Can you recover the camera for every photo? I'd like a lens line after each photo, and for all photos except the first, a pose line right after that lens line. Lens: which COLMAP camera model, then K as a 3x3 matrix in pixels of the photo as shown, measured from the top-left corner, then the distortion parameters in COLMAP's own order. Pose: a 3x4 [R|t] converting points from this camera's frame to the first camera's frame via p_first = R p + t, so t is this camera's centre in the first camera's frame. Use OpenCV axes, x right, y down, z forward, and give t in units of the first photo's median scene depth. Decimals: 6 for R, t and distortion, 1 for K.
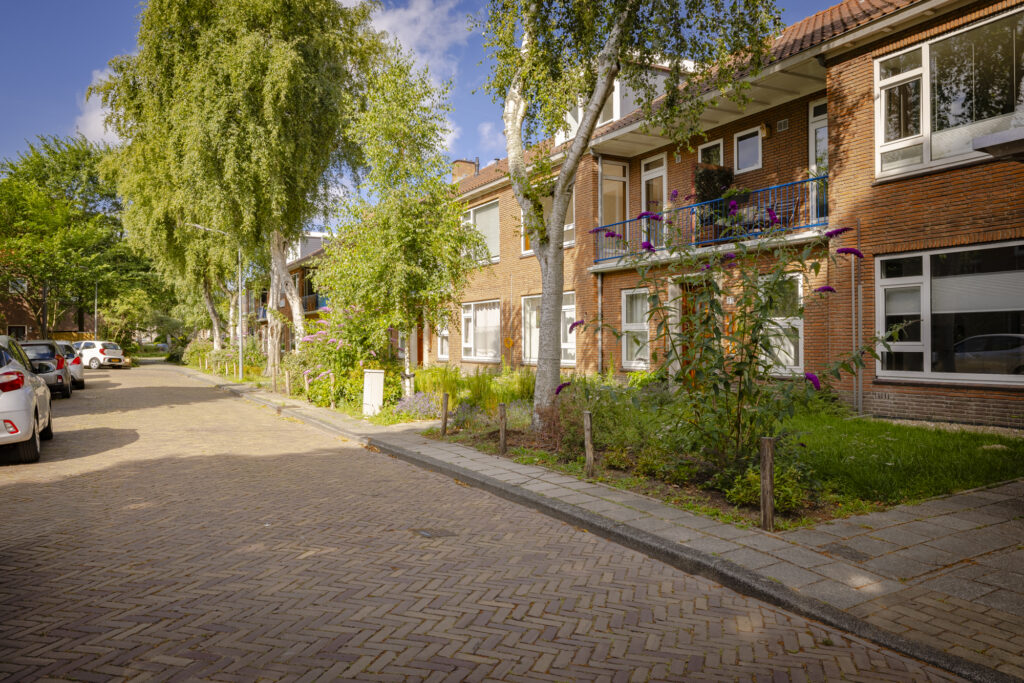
lens RADIAL K [[732.0, 0, 518.2], [0, 732.0, 330.7], [0, 0, 1]] dist [-0.003389, -0.005907]
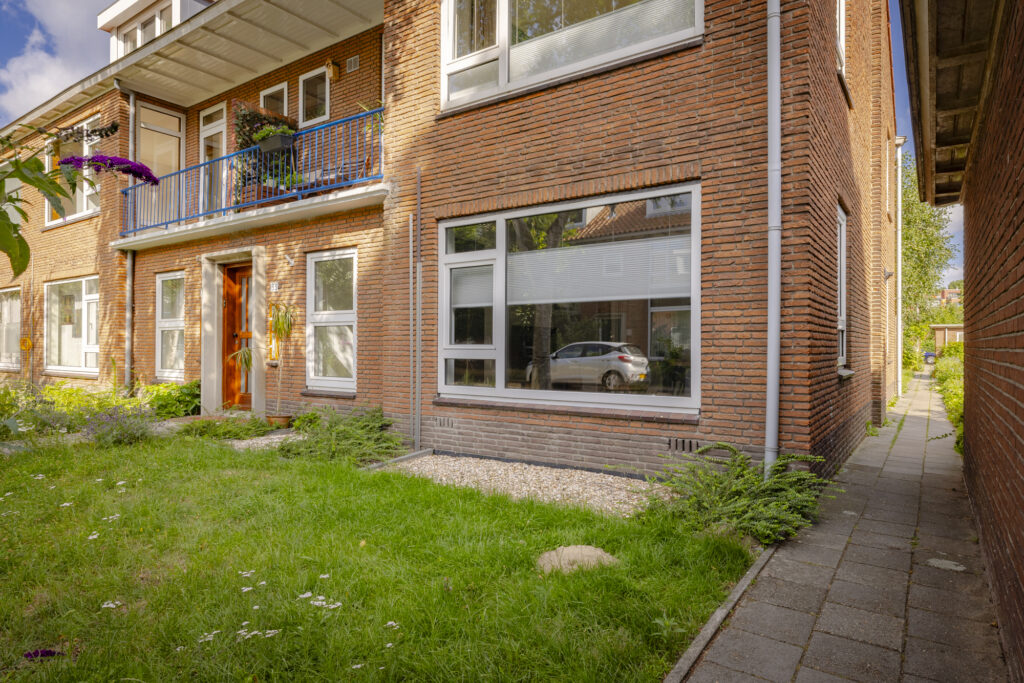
lens RADIAL K [[607.6, 0, 493.5], [0, 607.6, 343.4], [0, 0, 1]] dist [-0.018732, -0.001917]
pose [[0.904880, 0.005453, 0.425632, 0.292193], [-0.011020, 0.999883, 0.010618, 0.007544], [-0.425525, -0.014299, 0.904834, 0.456365]]
